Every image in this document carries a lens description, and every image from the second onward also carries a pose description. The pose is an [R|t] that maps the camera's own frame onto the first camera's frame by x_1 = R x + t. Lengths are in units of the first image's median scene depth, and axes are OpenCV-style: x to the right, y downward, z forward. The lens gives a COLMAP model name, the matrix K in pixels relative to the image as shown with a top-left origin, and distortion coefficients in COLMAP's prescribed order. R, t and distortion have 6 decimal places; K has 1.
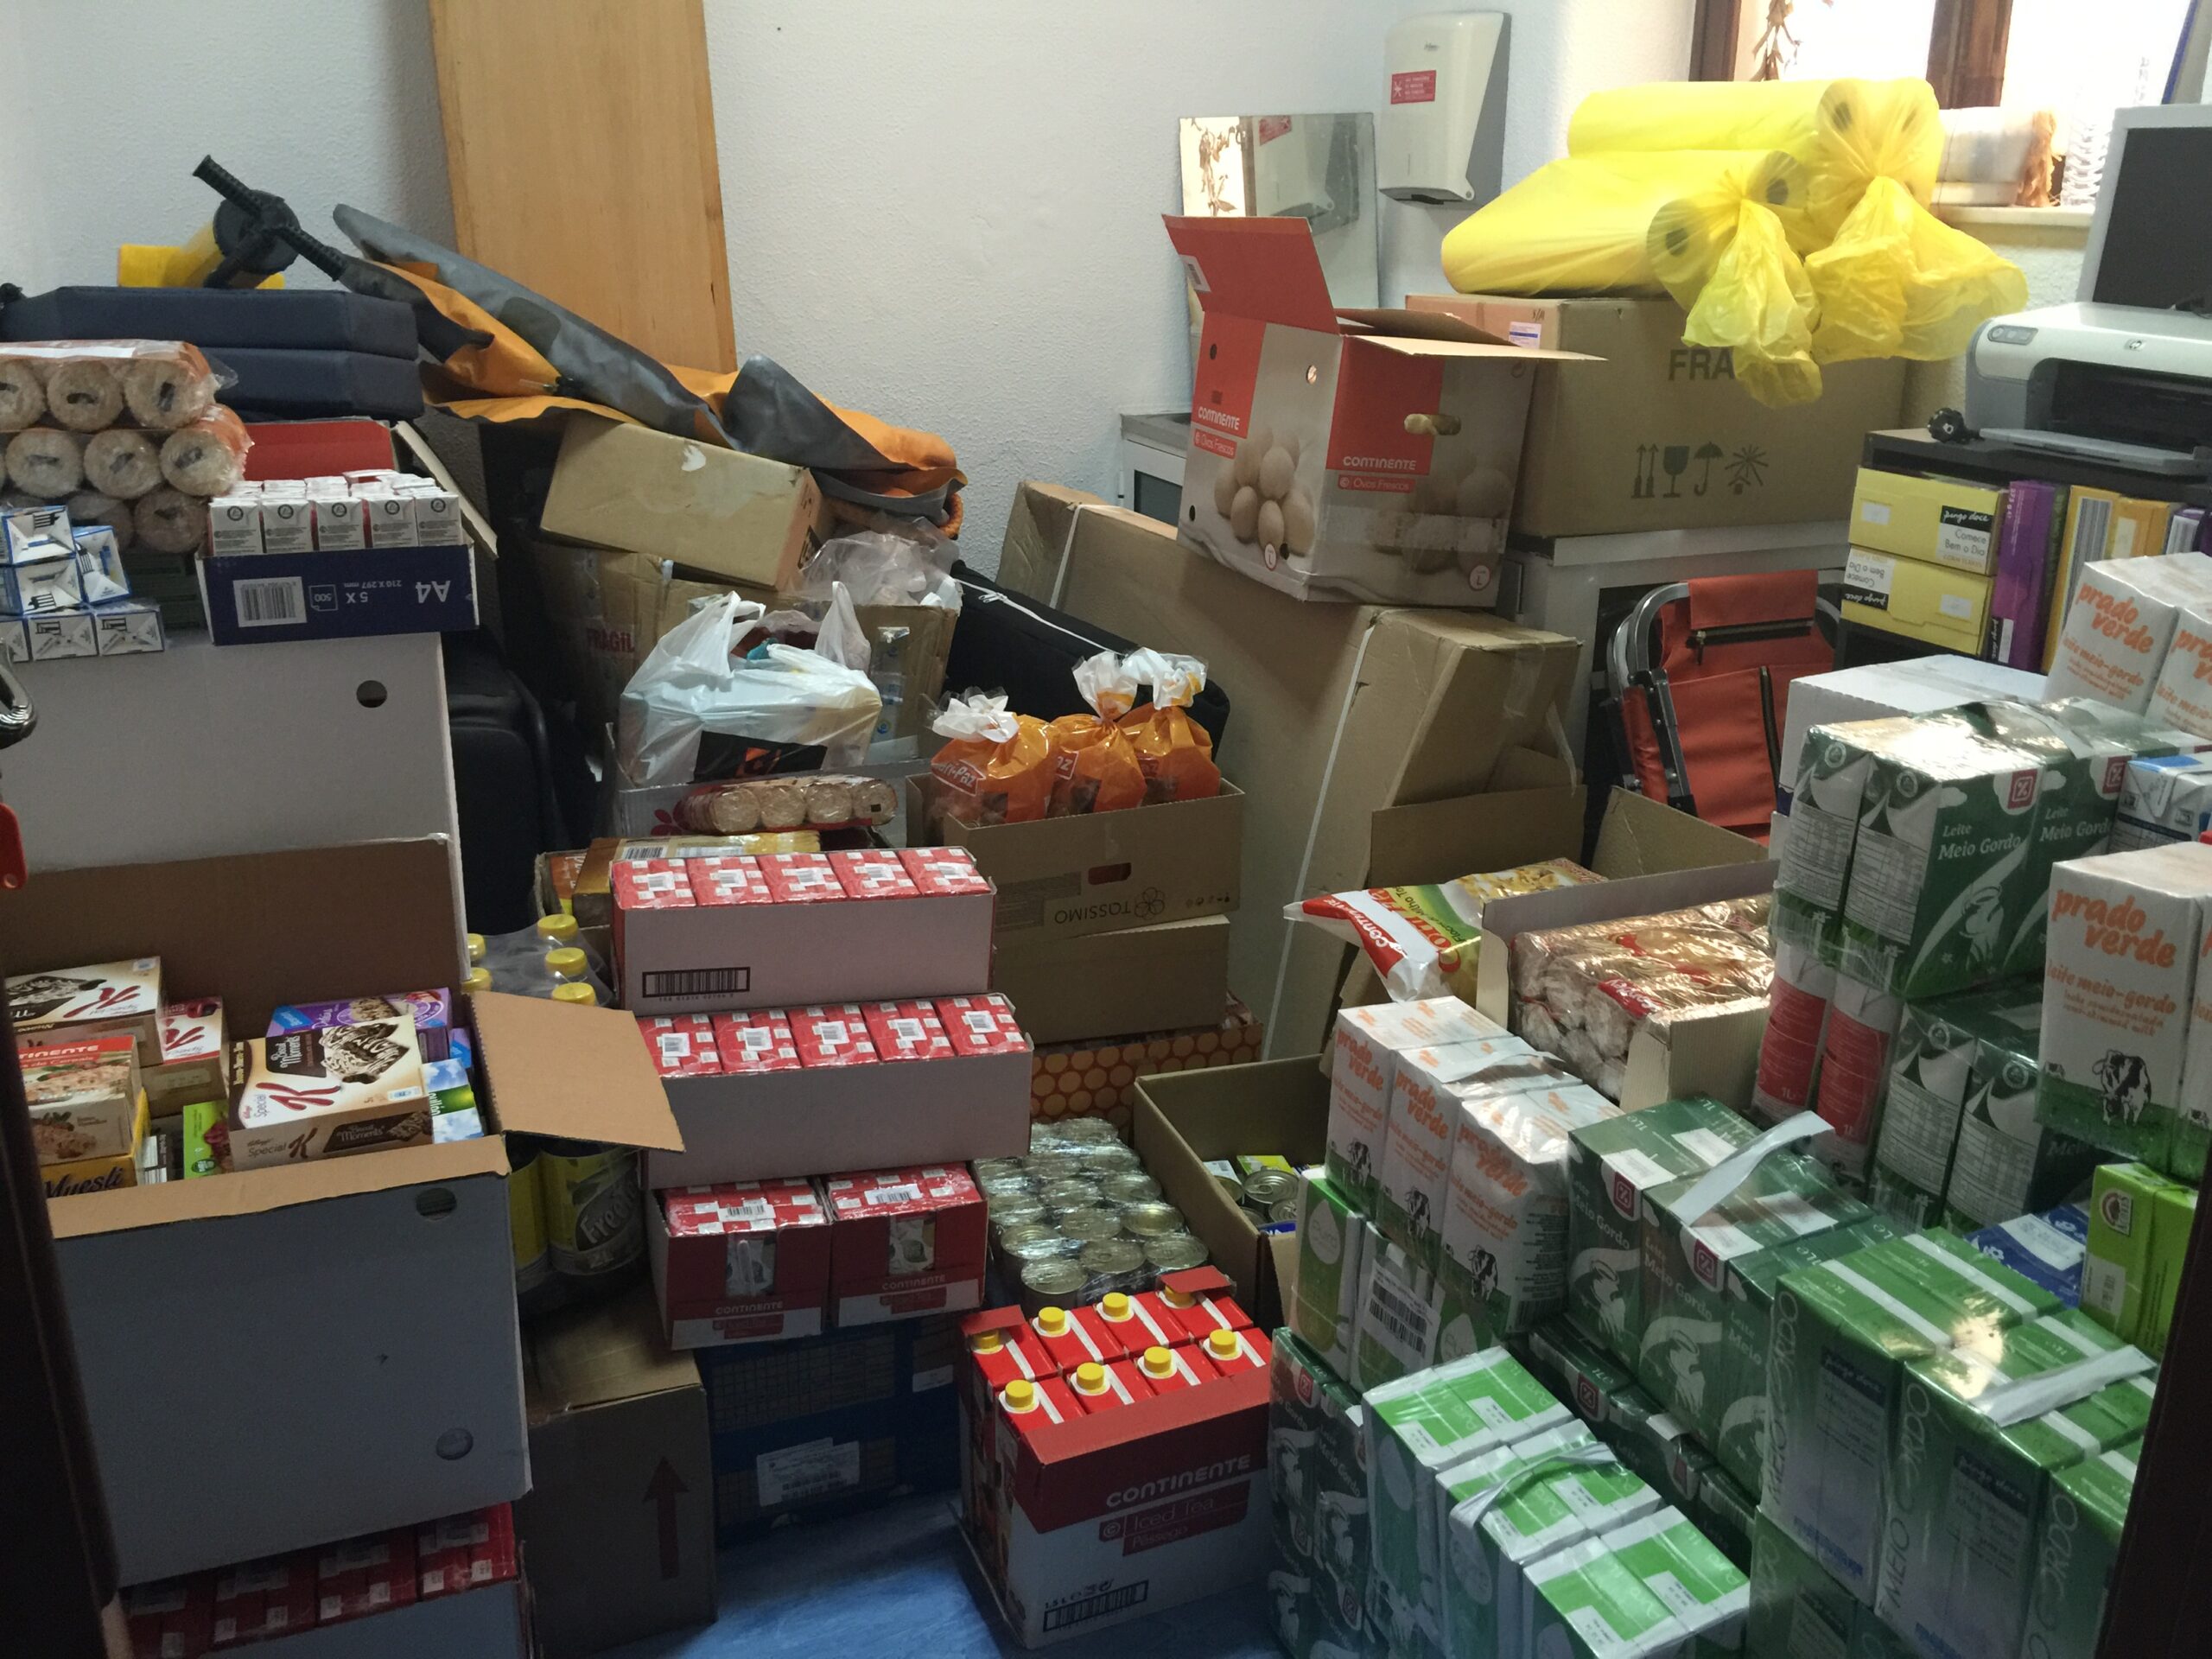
lens RADIAL K [[1865.4, 0, 1116.9], [0, 1865.4, 816.7], [0, 0, 1]] dist [0.080006, -0.135532]
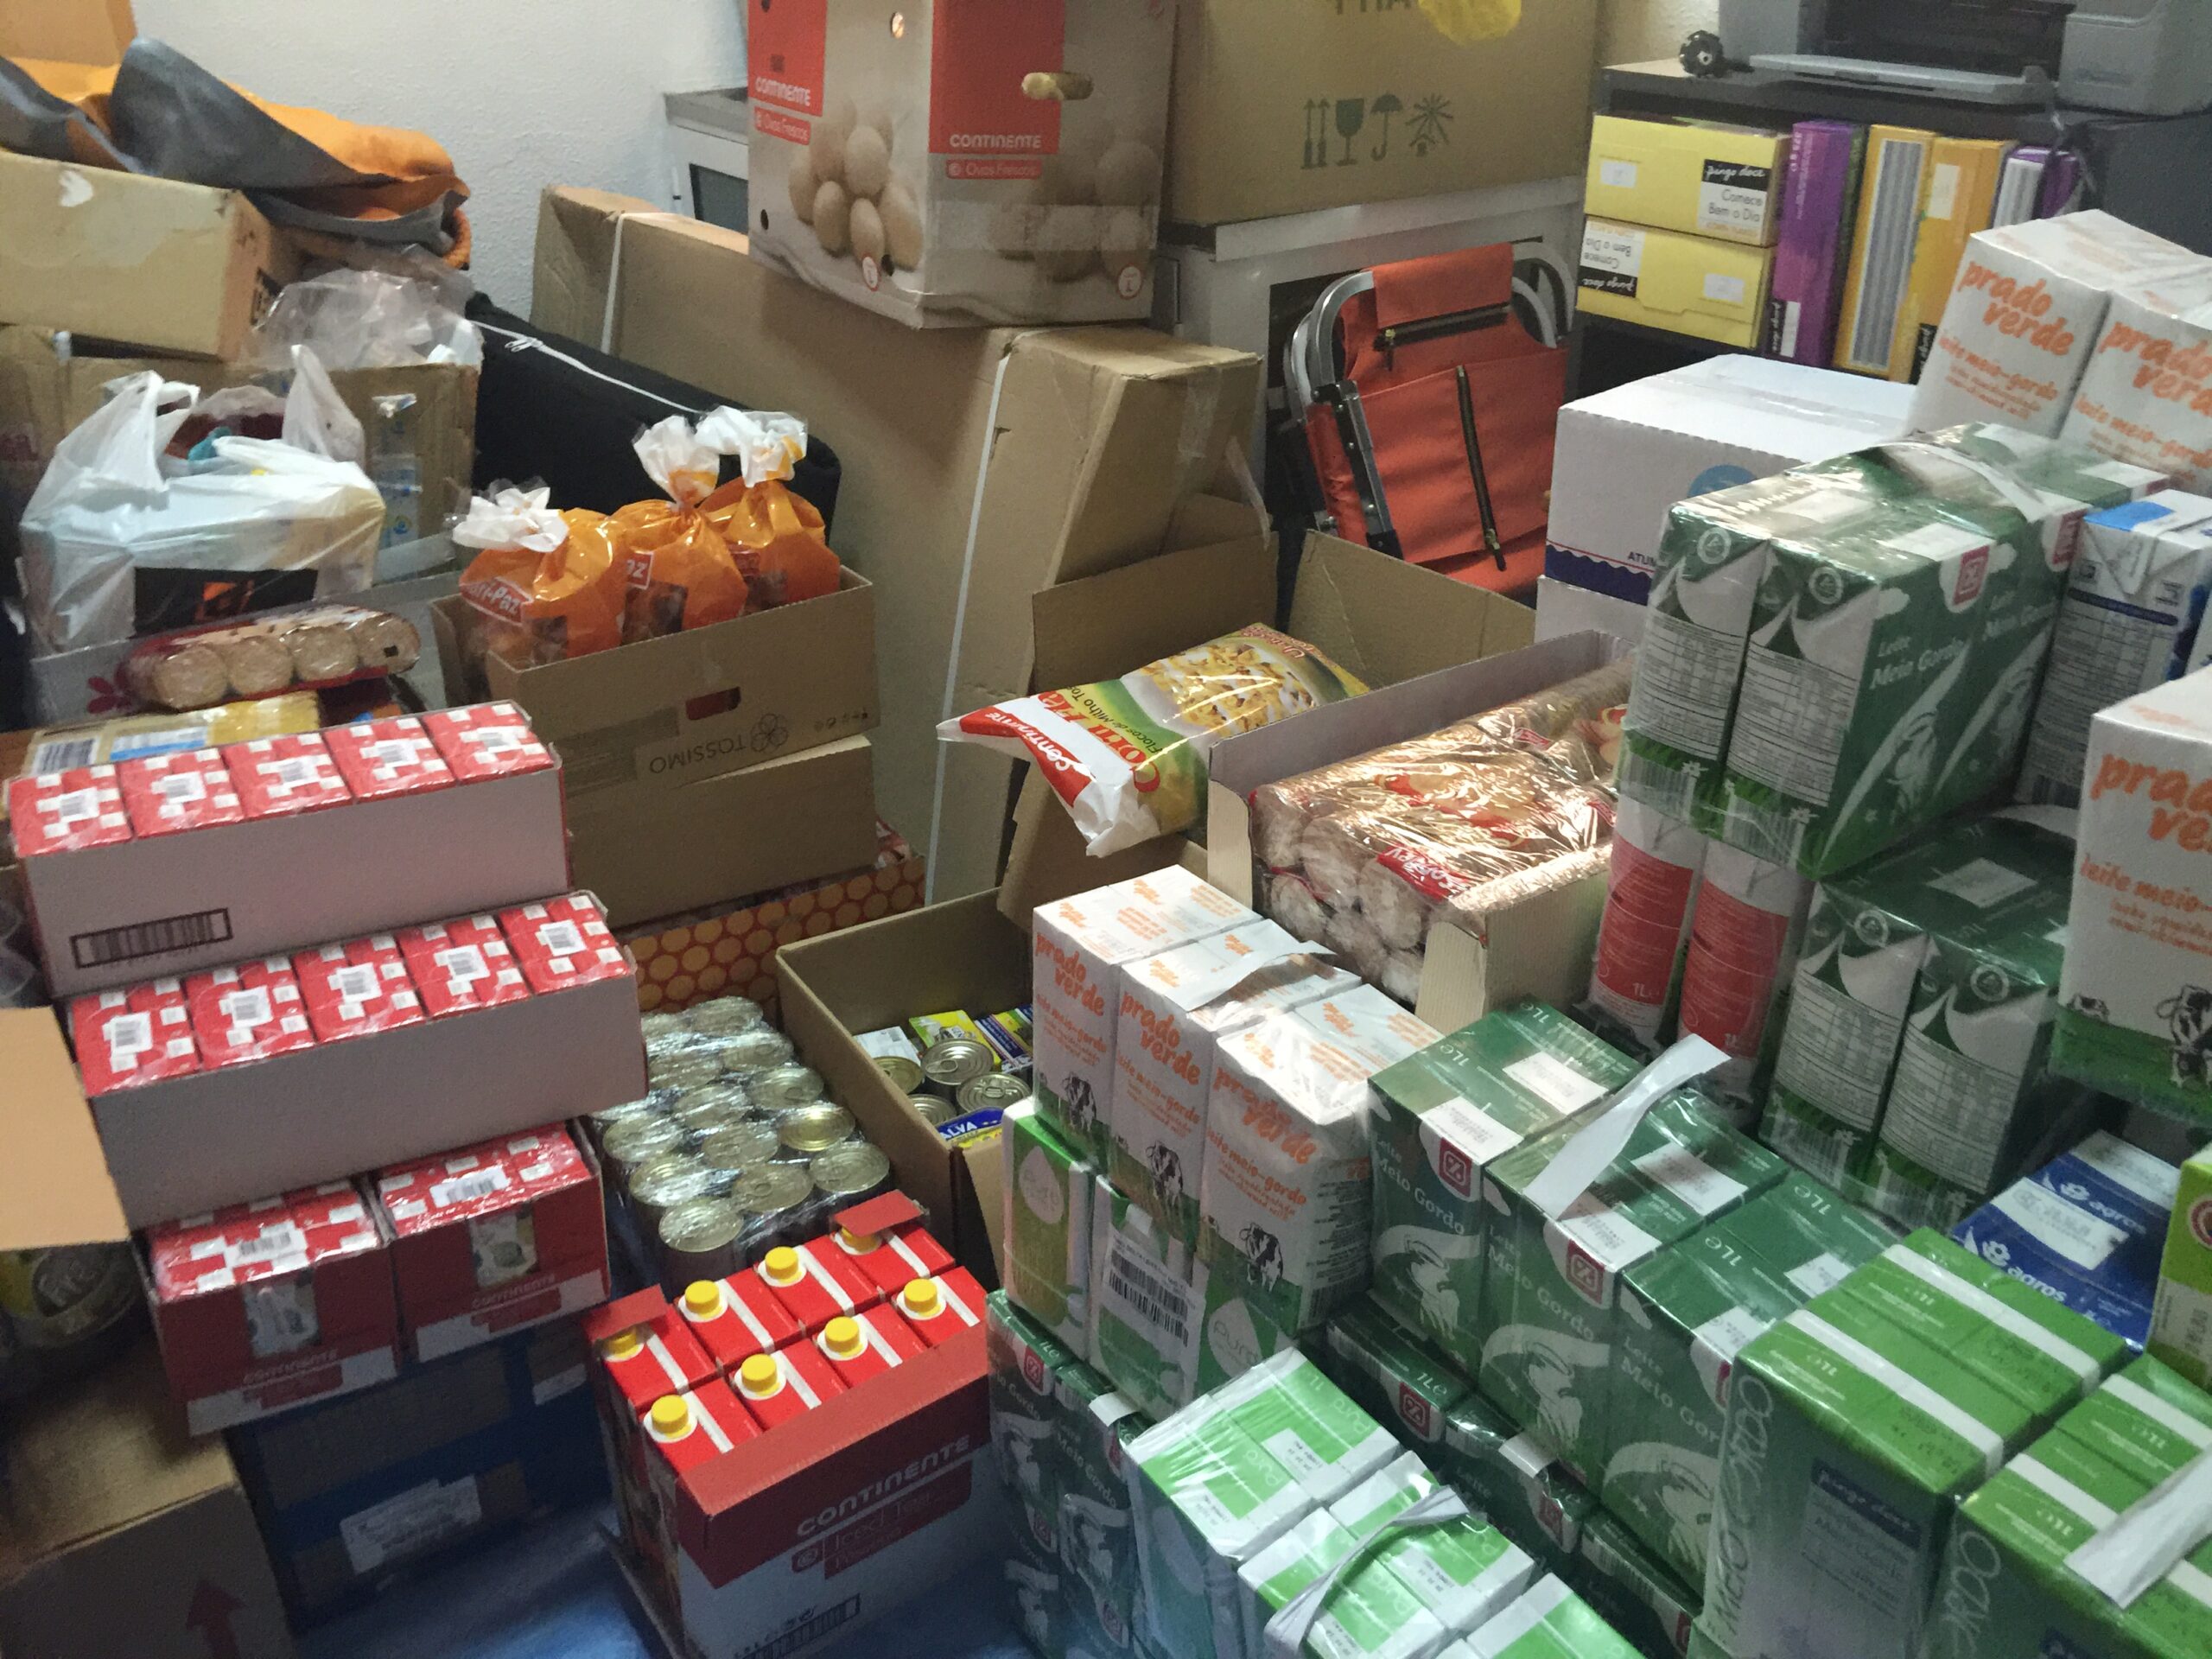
lens RADIAL K [[1860.6, 0, 1069.8], [0, 1860.6, 828.9], [0, 0, 1]] dist [0.082868, -0.147051]
pose [[0.980244, -0.116745, 0.159664, 0.014029], [0.088829, 0.981084, 0.172002, -0.048799], [-0.176724, -0.154421, 0.972072, 0.234945]]
